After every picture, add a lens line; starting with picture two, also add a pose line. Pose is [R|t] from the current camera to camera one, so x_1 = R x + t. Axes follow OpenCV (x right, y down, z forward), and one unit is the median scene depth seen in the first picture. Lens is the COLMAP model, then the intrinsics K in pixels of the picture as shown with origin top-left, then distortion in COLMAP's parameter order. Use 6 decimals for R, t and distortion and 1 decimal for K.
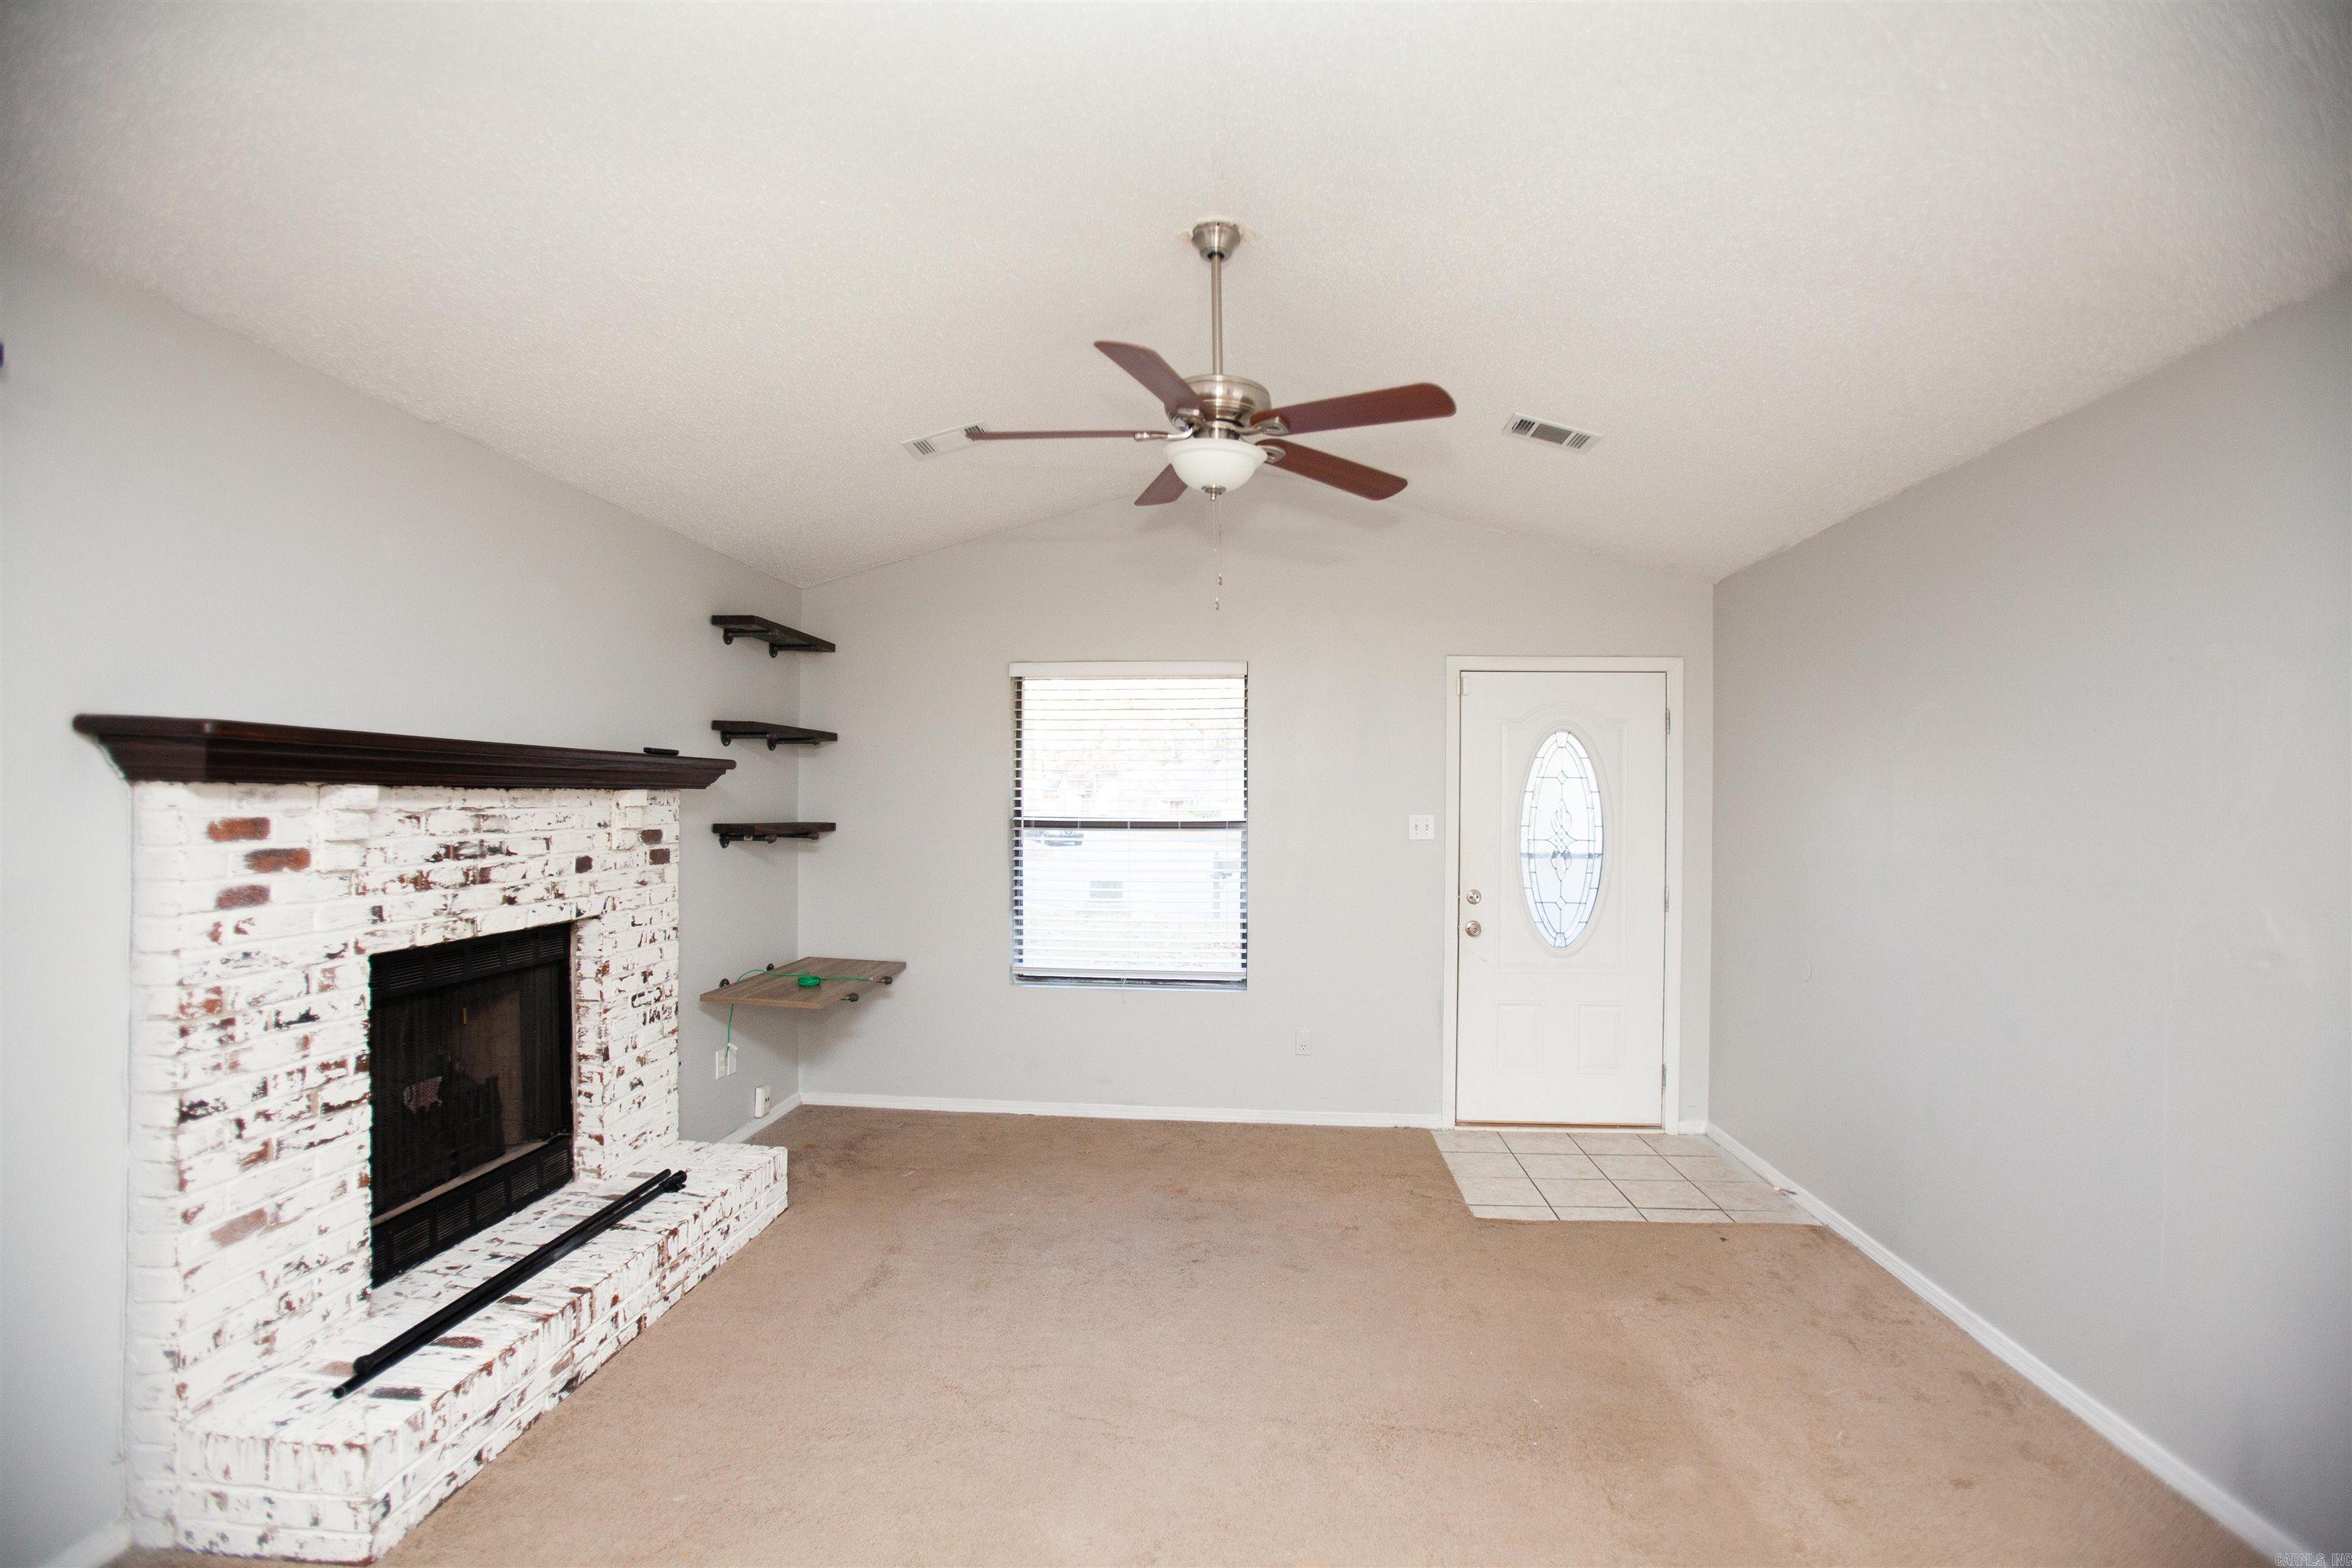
lens RADIAL K [[1079.3, 0, 1166.0], [0, 1079.3, 794.0], [0, 0, 1]] dist [-0.072064, 0.032904]
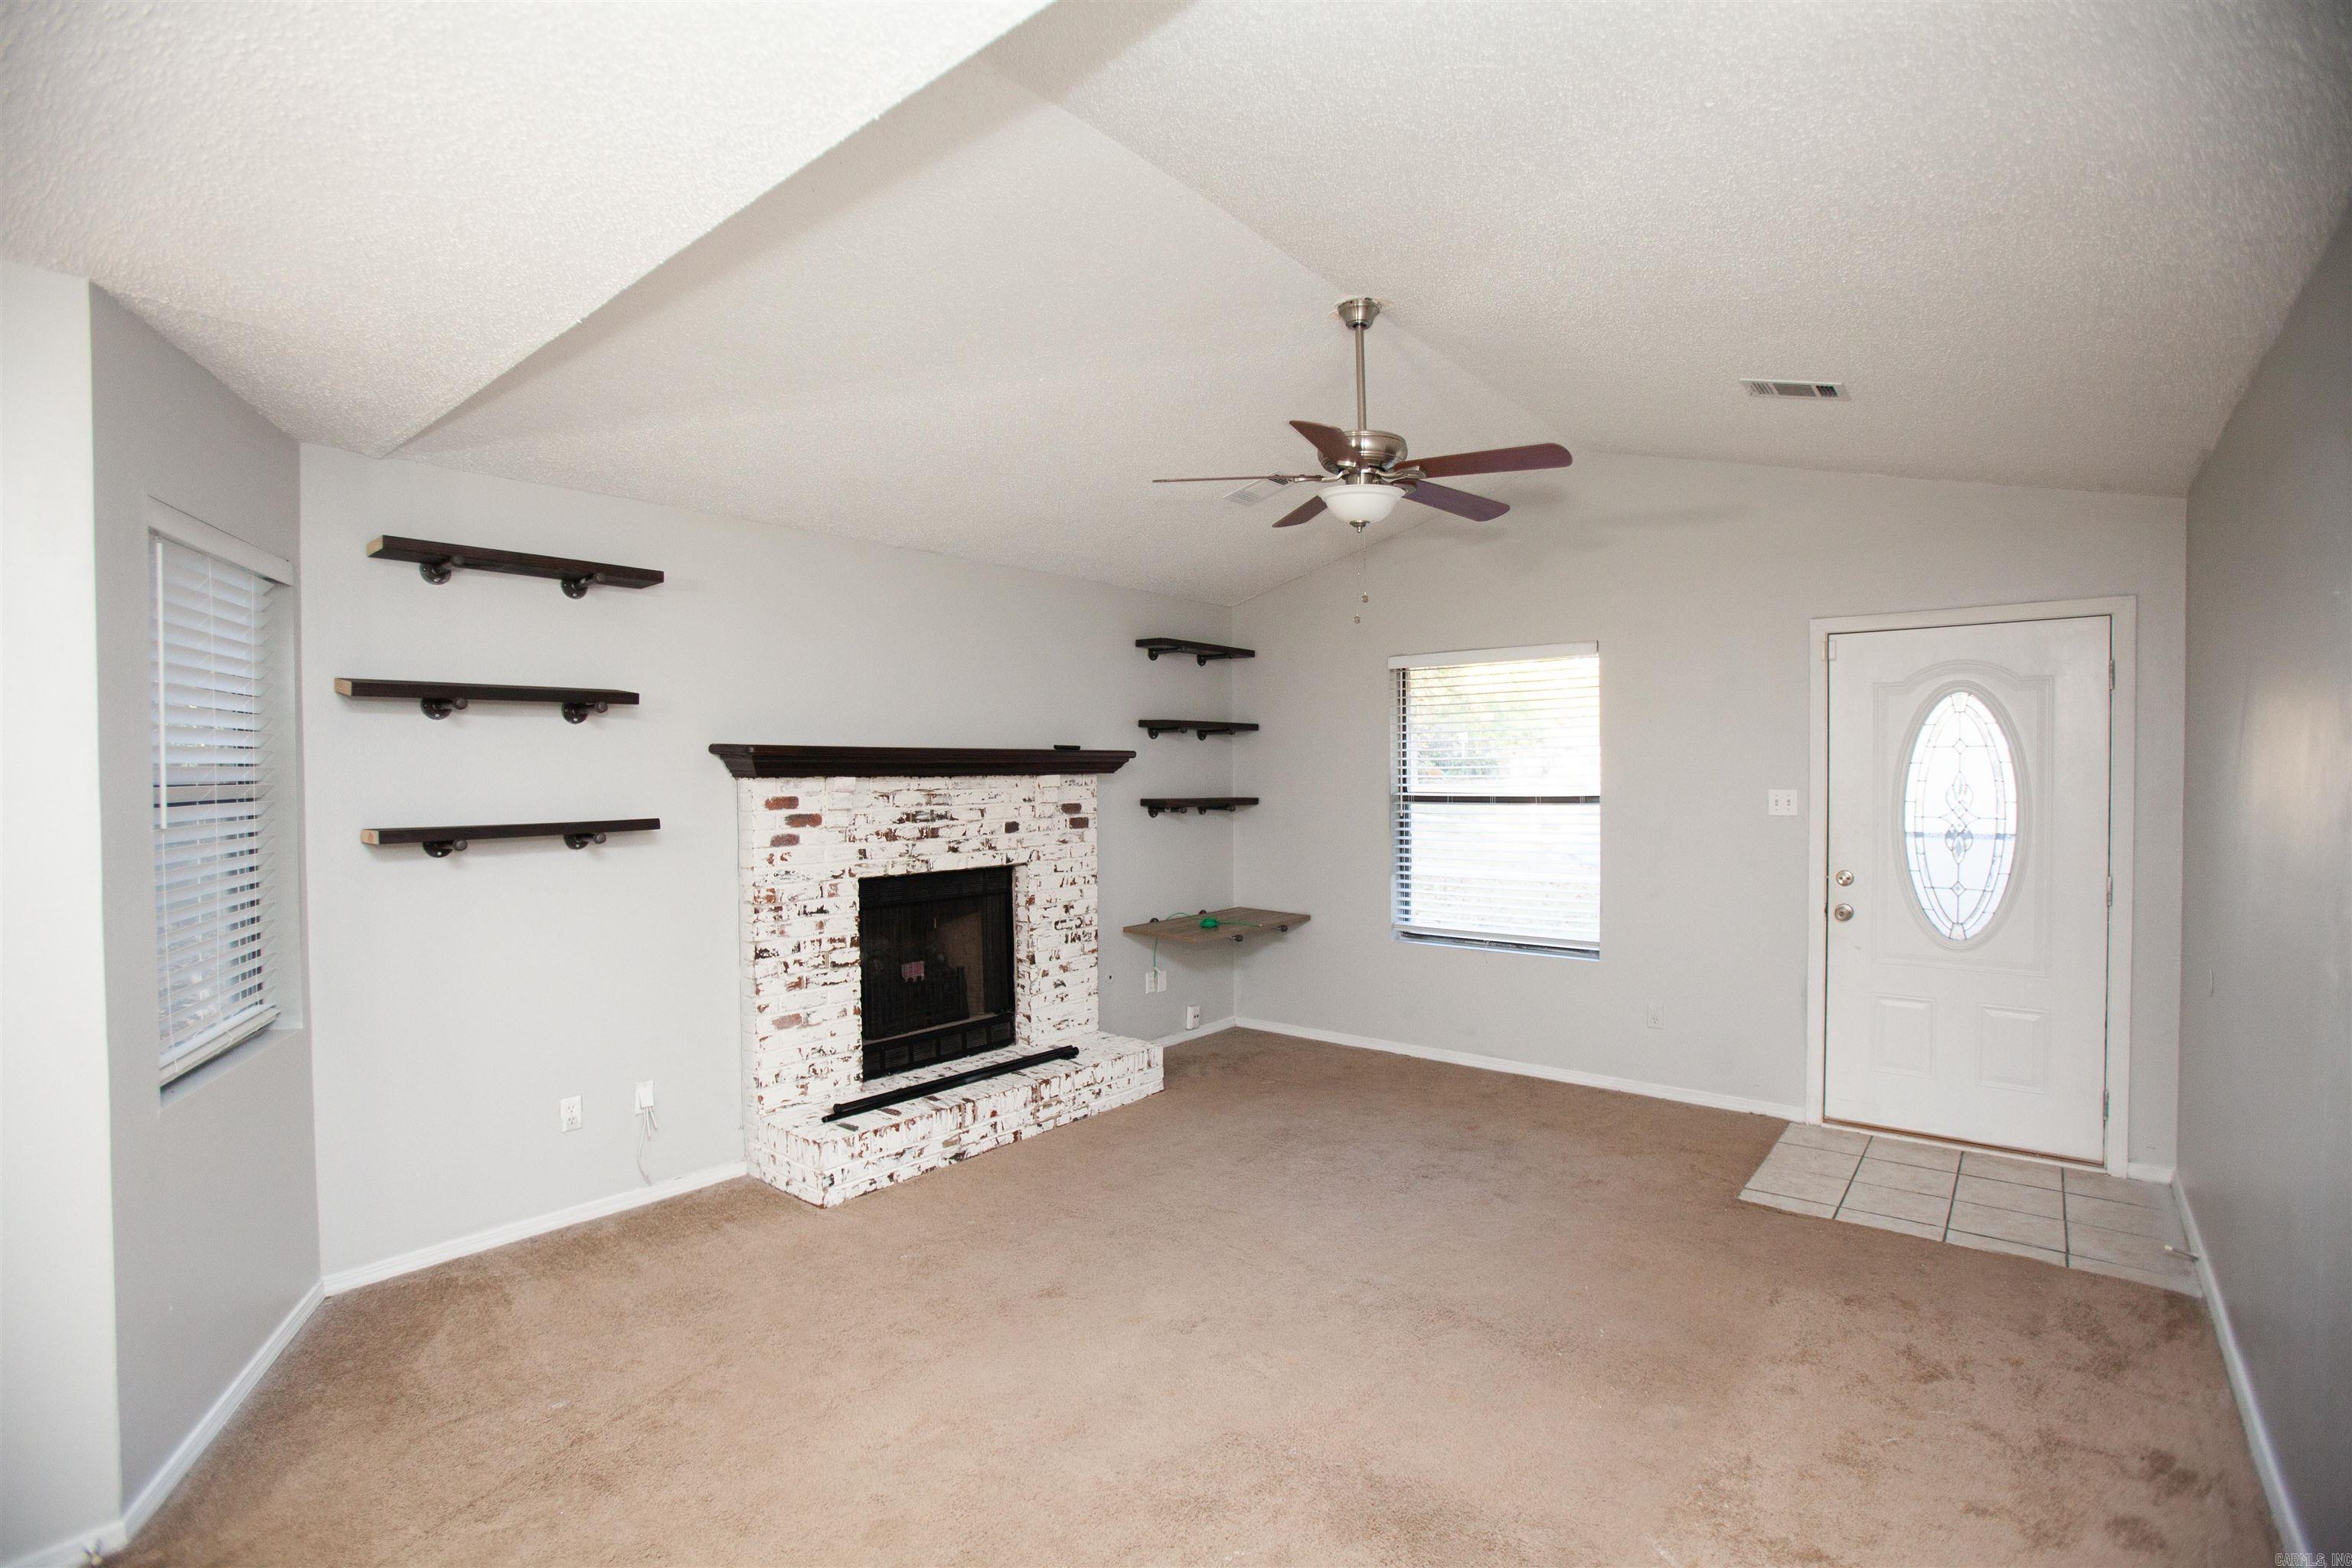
lens RADIAL K [[1079.3, 0, 1166.0], [0, 1079.3, 794.0], [0, 0, 1]] dist [-0.072064, 0.032904]
pose [[0.829610, -0.002030, -0.558340, 0.498926], [0.015618, 0.999686, 0.019572, -0.005544], [0.558125, -0.024957, 0.829382, -0.122684]]
